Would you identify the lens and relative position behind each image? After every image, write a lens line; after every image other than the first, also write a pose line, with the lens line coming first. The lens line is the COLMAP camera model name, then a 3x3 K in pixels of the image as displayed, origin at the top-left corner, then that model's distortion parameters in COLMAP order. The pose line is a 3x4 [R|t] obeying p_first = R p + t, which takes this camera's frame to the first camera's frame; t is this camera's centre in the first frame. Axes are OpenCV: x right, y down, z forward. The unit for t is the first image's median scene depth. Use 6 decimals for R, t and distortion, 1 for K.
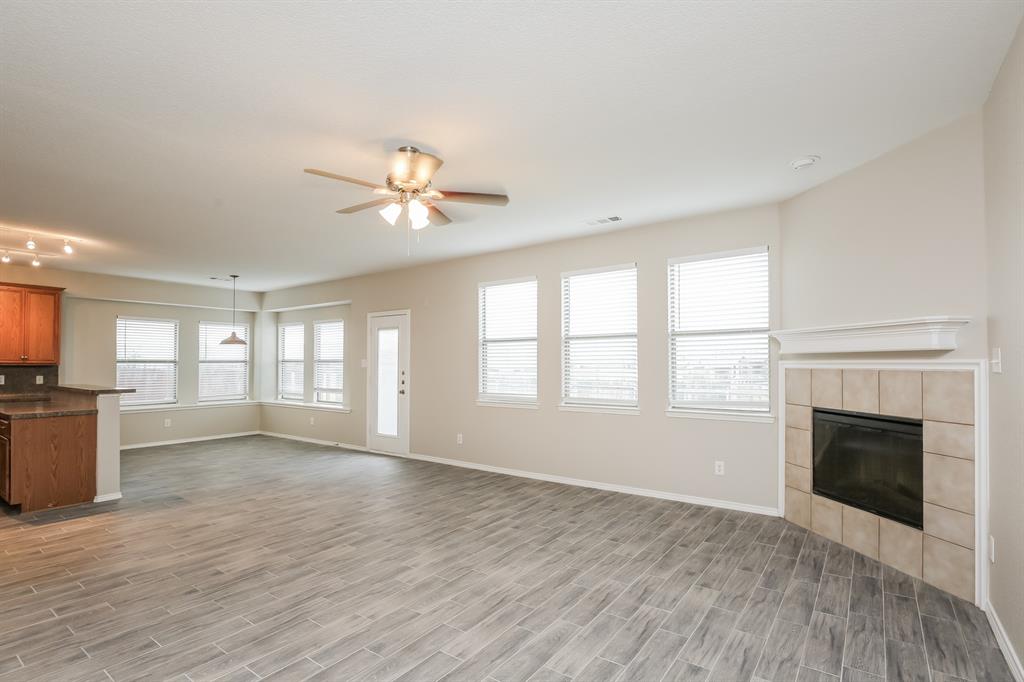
lens RADIAL K [[495.5, 0, 508.8], [0, 495.5, 355.6], [0, 0, 1]] dist [-0.010261, -0.001011]
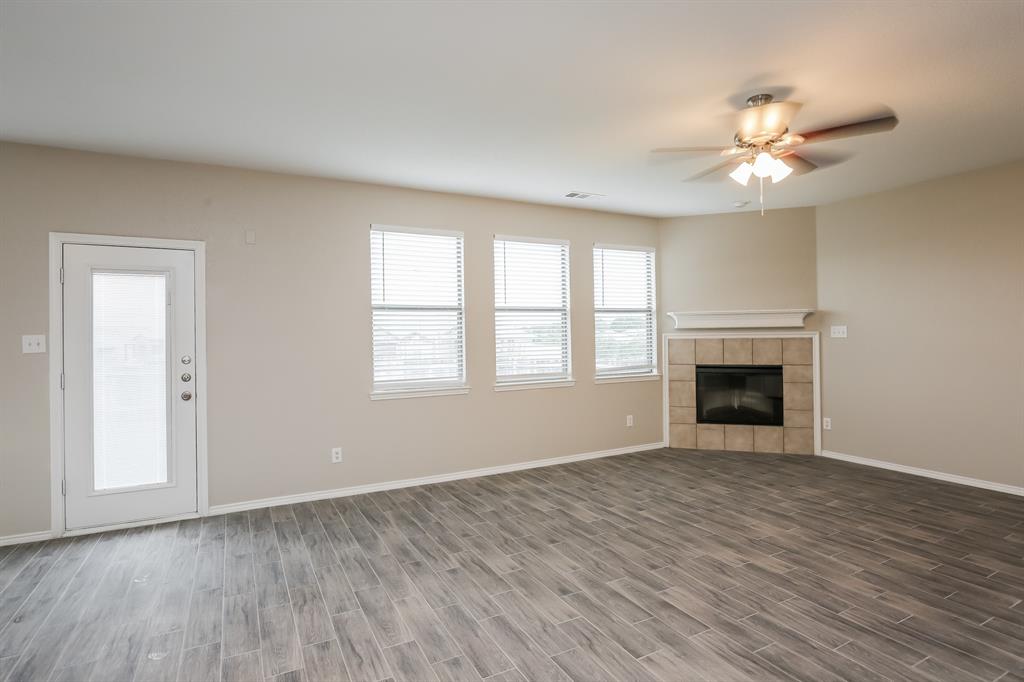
lens RADIAL K [[527.0, 0, 507.5], [0, 527.0, 336.6], [0, 0, 1]] dist [-0.009904, -0.000767]
pose [[0.440678, -0.005493, 0.897649, -0.974155], [-0.000566, 0.999979, 0.006397, 0.009773], [-0.897665, -0.003328, 0.440666, 0.765173]]
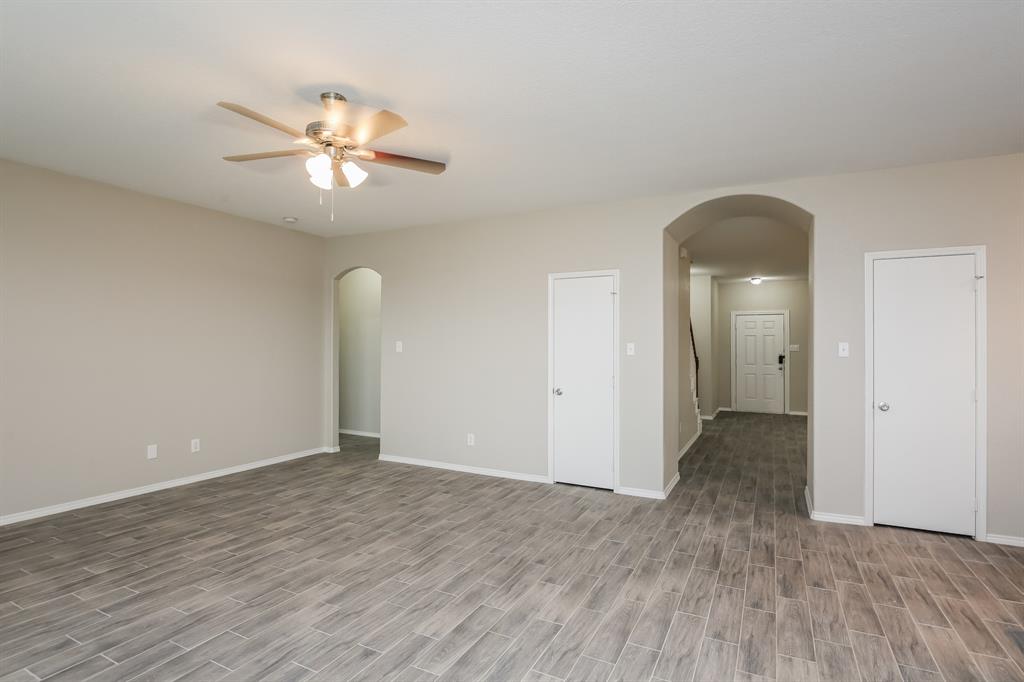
lens RADIAL K [[510.5, 0, 514.6], [0, 510.5, 339.6], [0, 0, 1]] dist [-0.015280, -0.001844]
pose [[-0.986181, -0.005717, -0.165573, -0.283684], [-0.001153, 0.999617, -0.027649, 0.020114], [0.165668, -0.027076, -0.985810, 1.469926]]
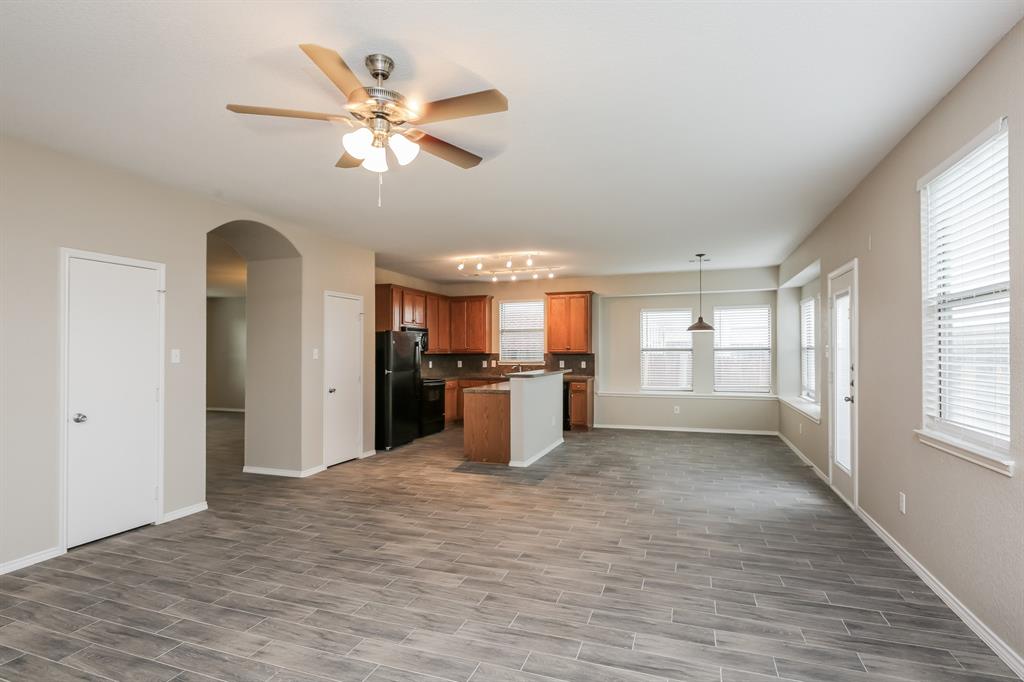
lens RADIAL K [[507.9, 0, 510.3], [0, 507.9, 343.8], [0, 0, 1]] dist [-0.001247, -0.000875]
pose [[0.286665, -0.015247, -0.957909, 0.437983], [0.018921, 0.999768, -0.010251, 0.008042], [0.957844, -0.015187, 0.286888, 0.742202]]
